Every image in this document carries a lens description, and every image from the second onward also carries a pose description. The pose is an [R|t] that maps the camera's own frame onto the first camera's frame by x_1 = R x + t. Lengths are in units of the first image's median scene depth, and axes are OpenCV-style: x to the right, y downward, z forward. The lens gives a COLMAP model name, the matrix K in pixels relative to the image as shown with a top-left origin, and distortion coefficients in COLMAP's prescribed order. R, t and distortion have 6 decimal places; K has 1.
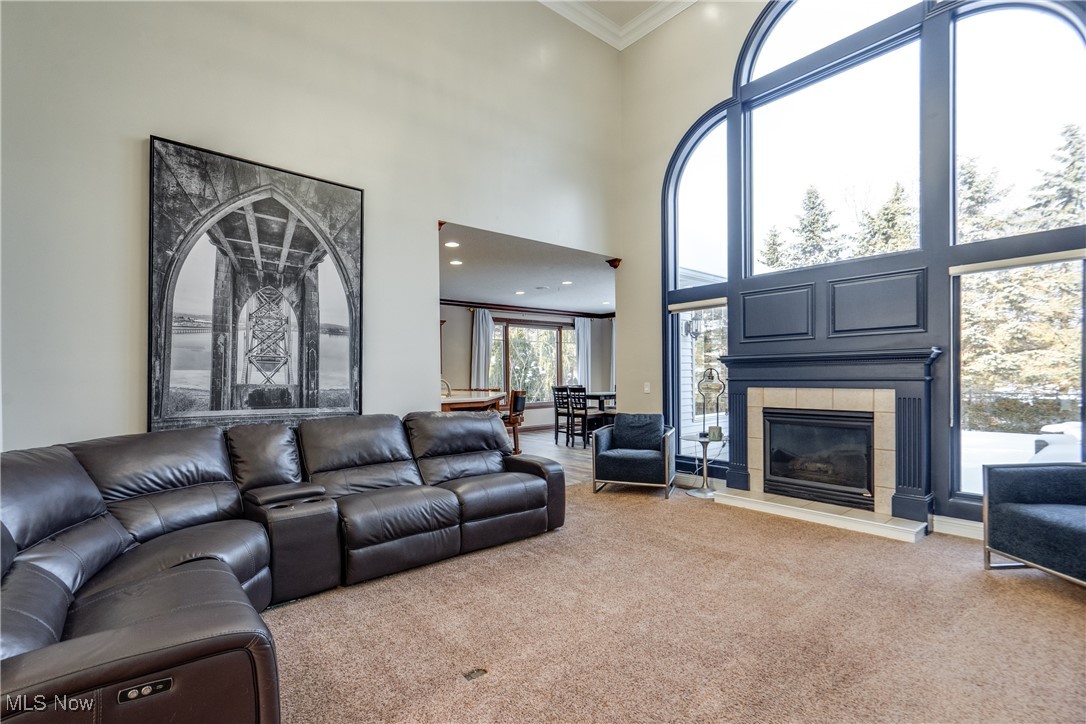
lens RADIAL K [[500.4, 0, 533.0], [0, 500.4, 371.1], [0, 0, 1]] dist [-0.004876, 0.000072]
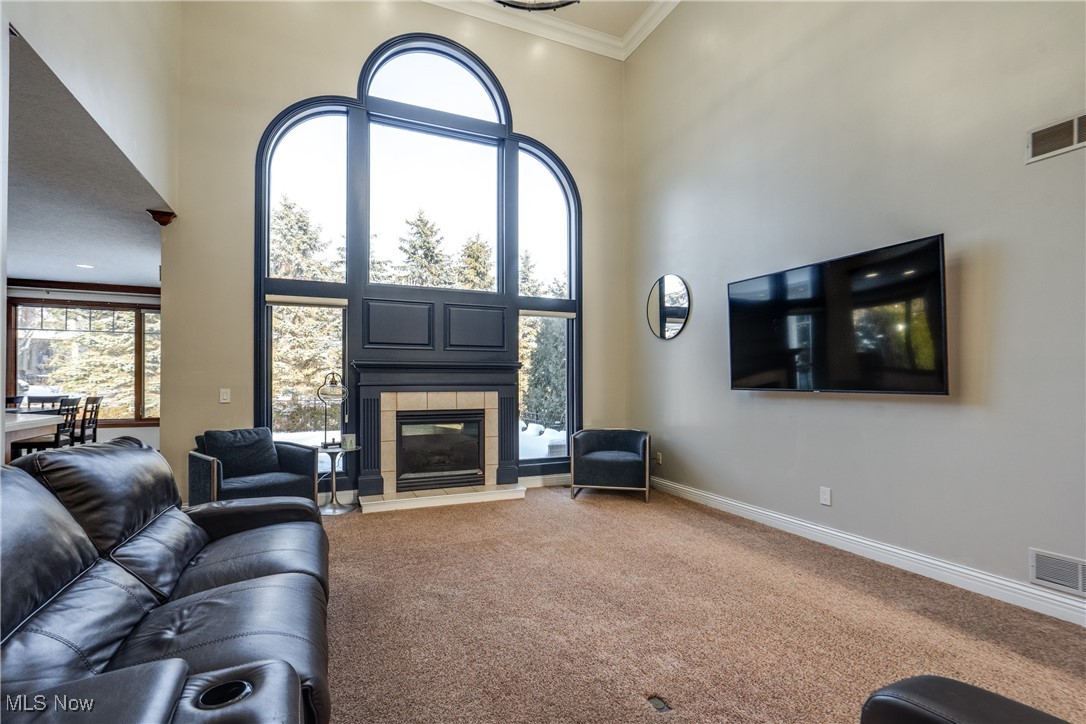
lens RADIAL K [[500.4, 0, 533.0], [0, 500.4, 371.1], [0, 0, 1]] dist [-0.004876, 0.000072]
pose [[0.286136, 0.034838, 0.957556, -0.472331], [-0.008636, 0.999392, -0.033779, 0.021733], [-0.958150, 0.001396, 0.286263, 0.427733]]
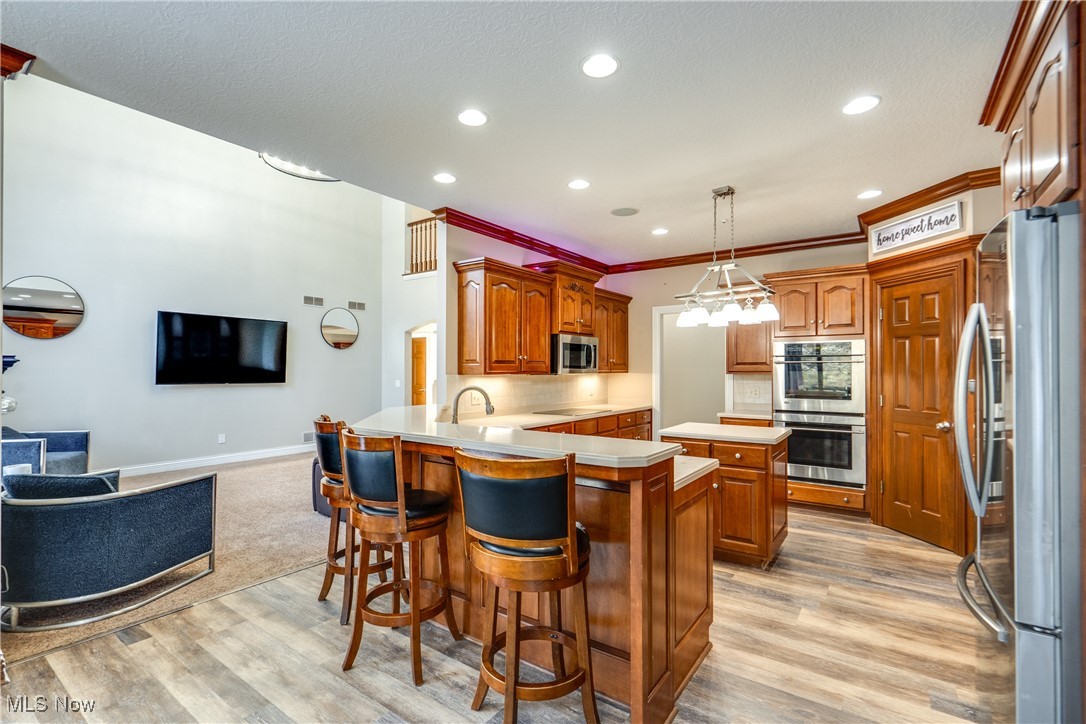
lens RADIAL K [[496.8, 0, 542.5], [0, 496.8, 366.3], [0, 0, 1]] dist [-0.001521, 0.000525]
pose [[-0.964460, 0.011455, -0.263980, -0.145889], [0.014219, 0.999862, -0.008563, -0.005178], [0.263845, -0.012012, -0.964490, 1.948548]]
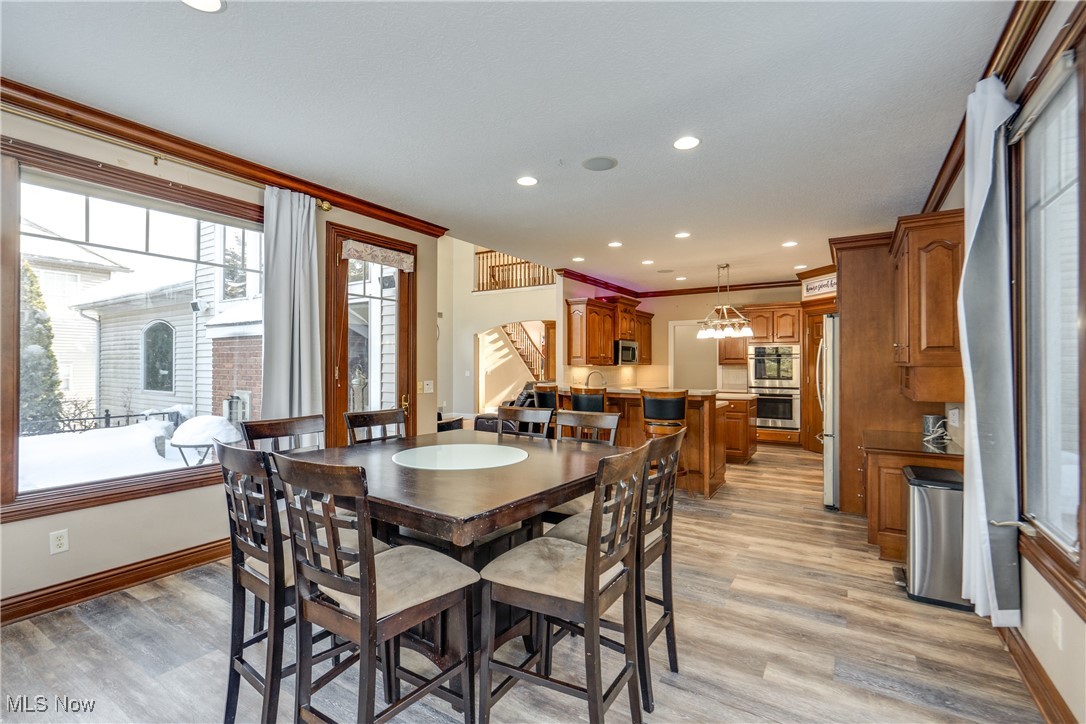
lens RADIAL K [[499.2, 0, 543.0], [0, 499.2, 362.0], [0, 0, 1]] dist [-0.001286, -0.000121]
pose [[-0.947460, 0.011010, -0.319684, 0.361224], [0.013949, 0.999879, -0.006906, -0.000094], [0.319570, -0.011002, -0.947499, 2.508073]]
